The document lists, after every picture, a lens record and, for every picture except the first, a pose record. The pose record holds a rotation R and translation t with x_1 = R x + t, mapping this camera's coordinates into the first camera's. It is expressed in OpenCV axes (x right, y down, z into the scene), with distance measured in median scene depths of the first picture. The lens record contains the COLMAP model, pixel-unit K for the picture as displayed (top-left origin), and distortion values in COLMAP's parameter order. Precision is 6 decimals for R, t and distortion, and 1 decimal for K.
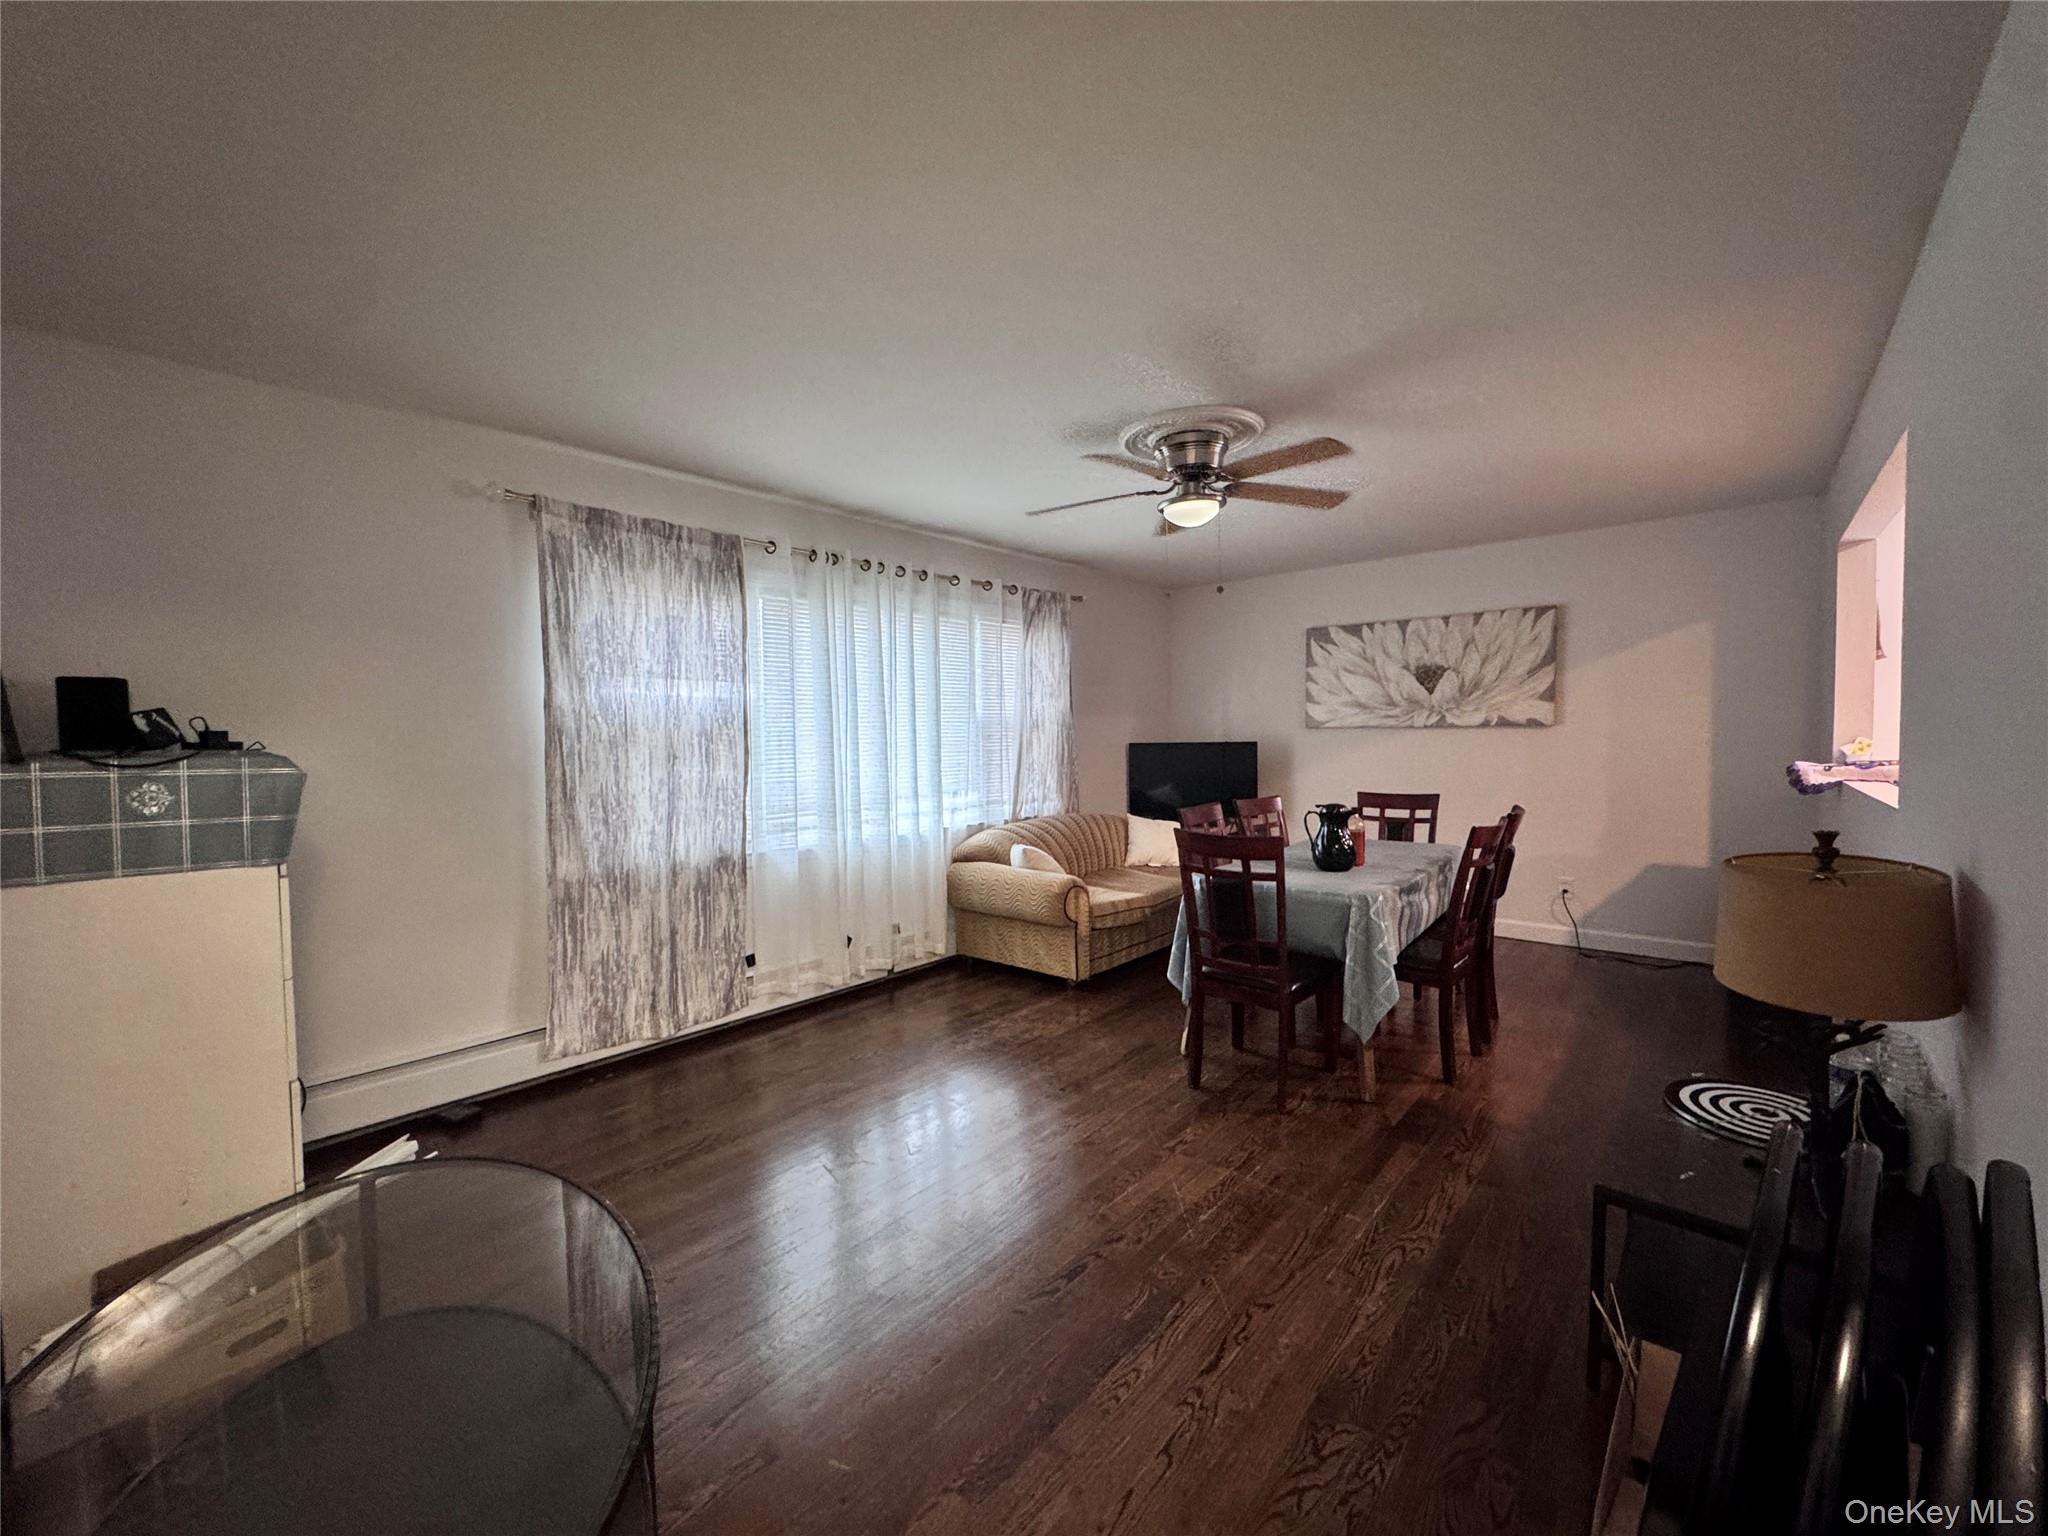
lens RADIAL K [[816.8, 0, 1021.6], [0, 816.8, 764.8], [0, 0, 1]] dist [-0.001458, 0.000196]
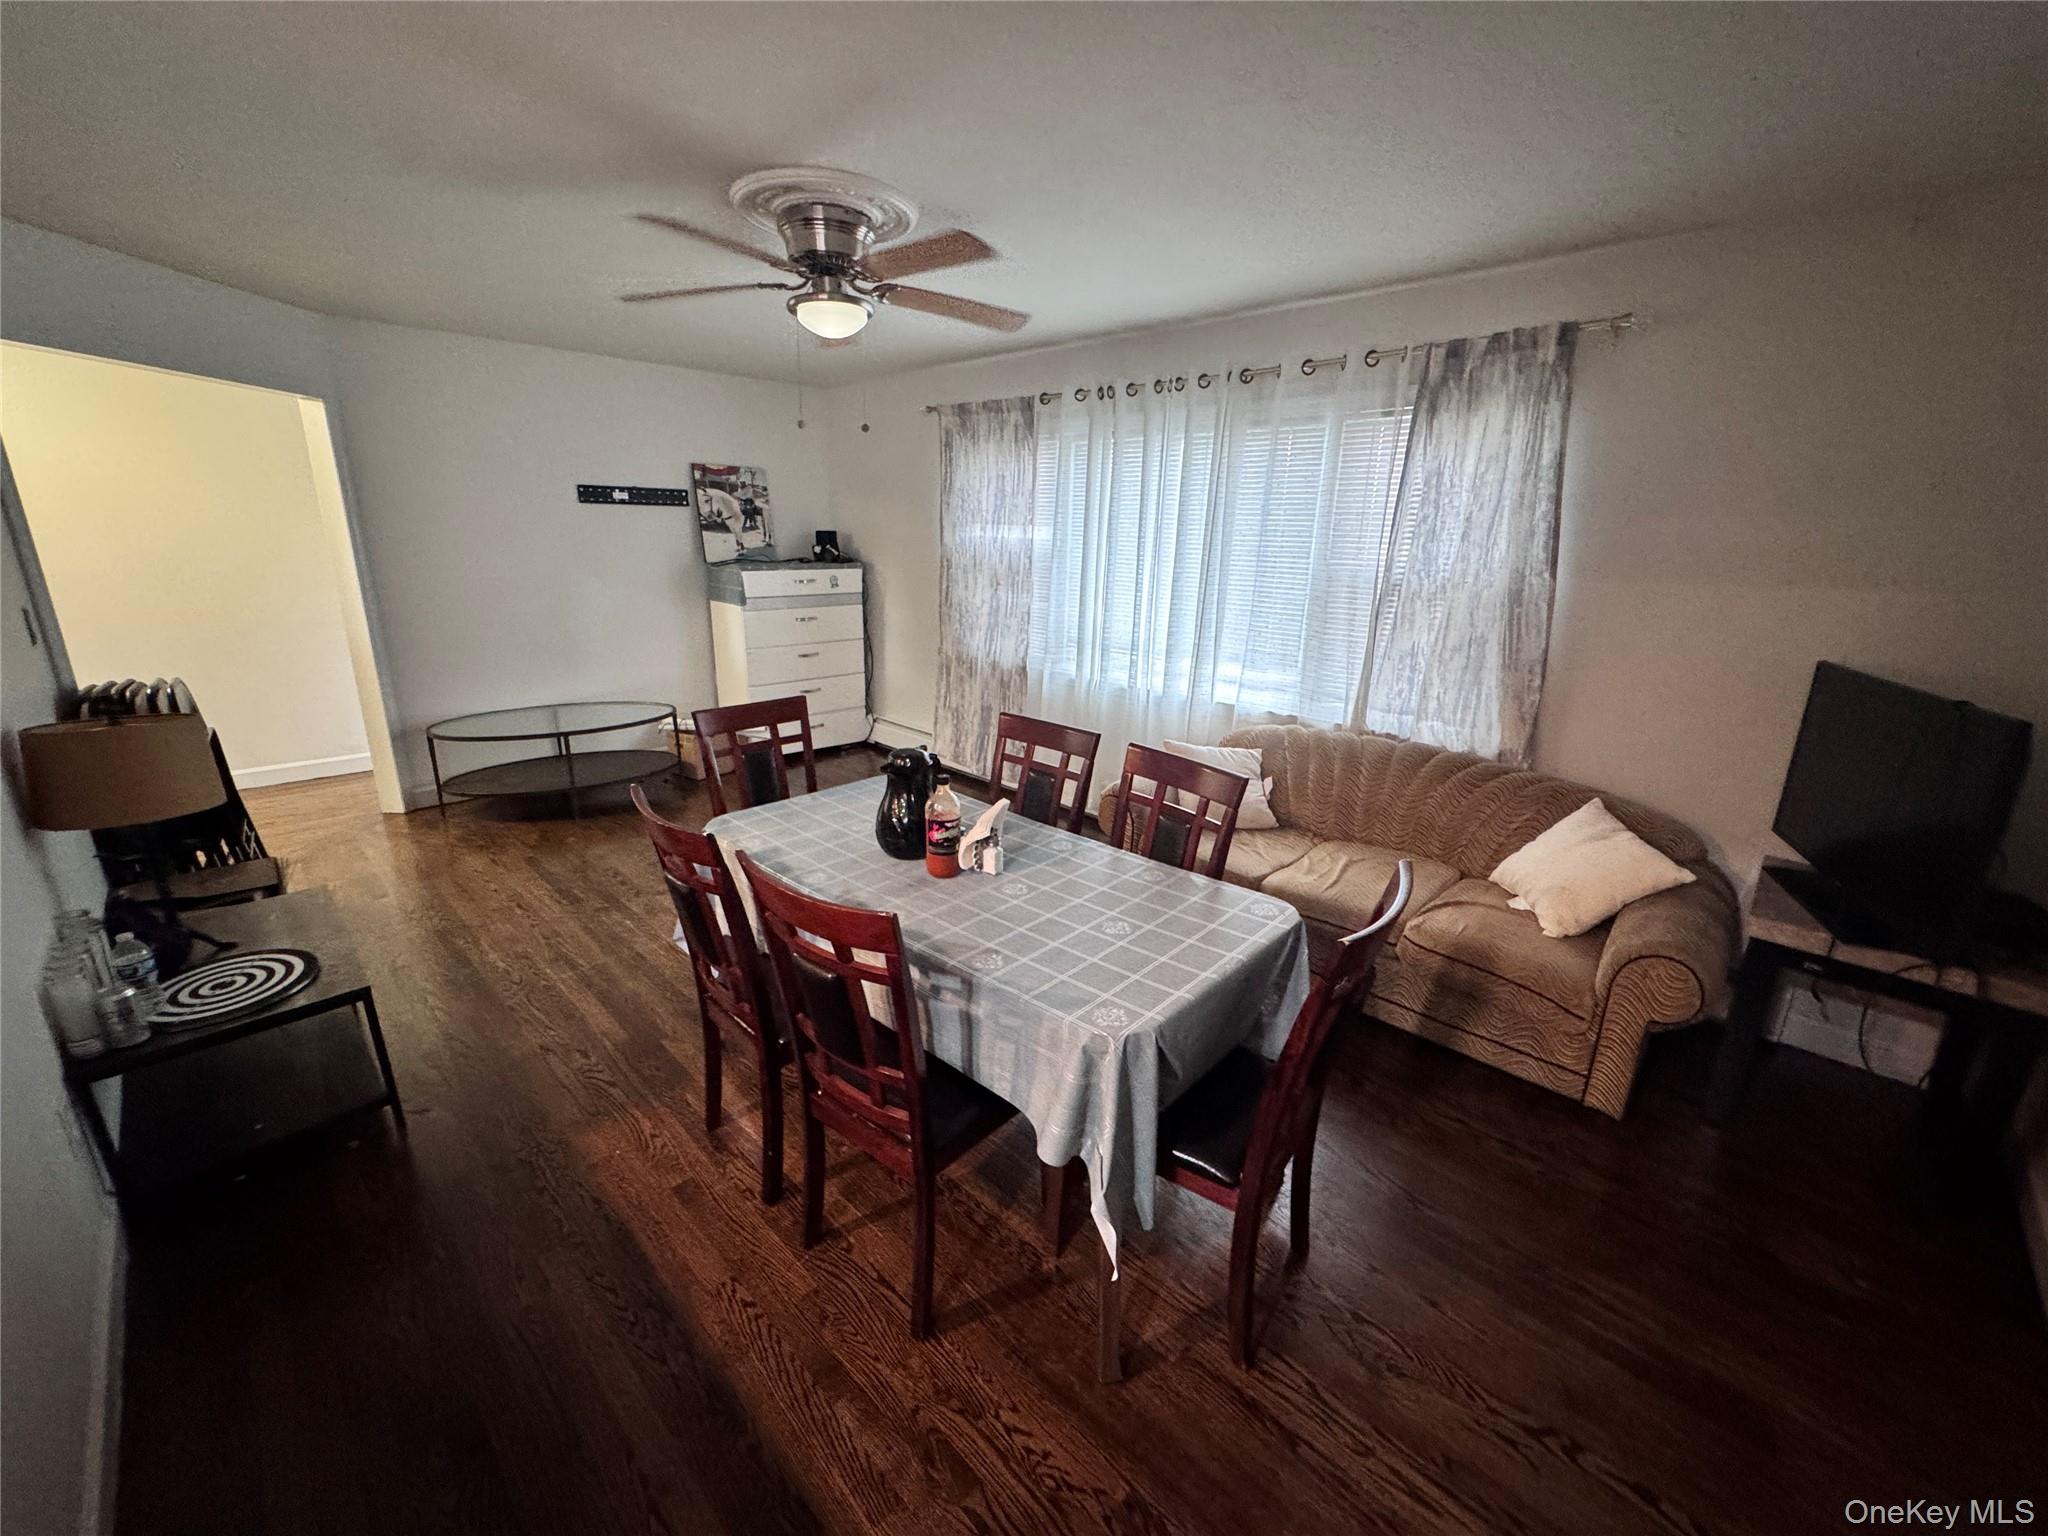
lens RADIAL K [[816.8, 0, 1021.6], [0, 816.8, 764.8], [0, 0, 1]] dist [-0.001458, 0.000196]
pose [[-0.047761, 0.289948, -0.955850, 0.679029], [-0.062563, 0.954195, 0.292572, -0.086071], [0.996898, 0.073774, -0.027434, 0.774440]]
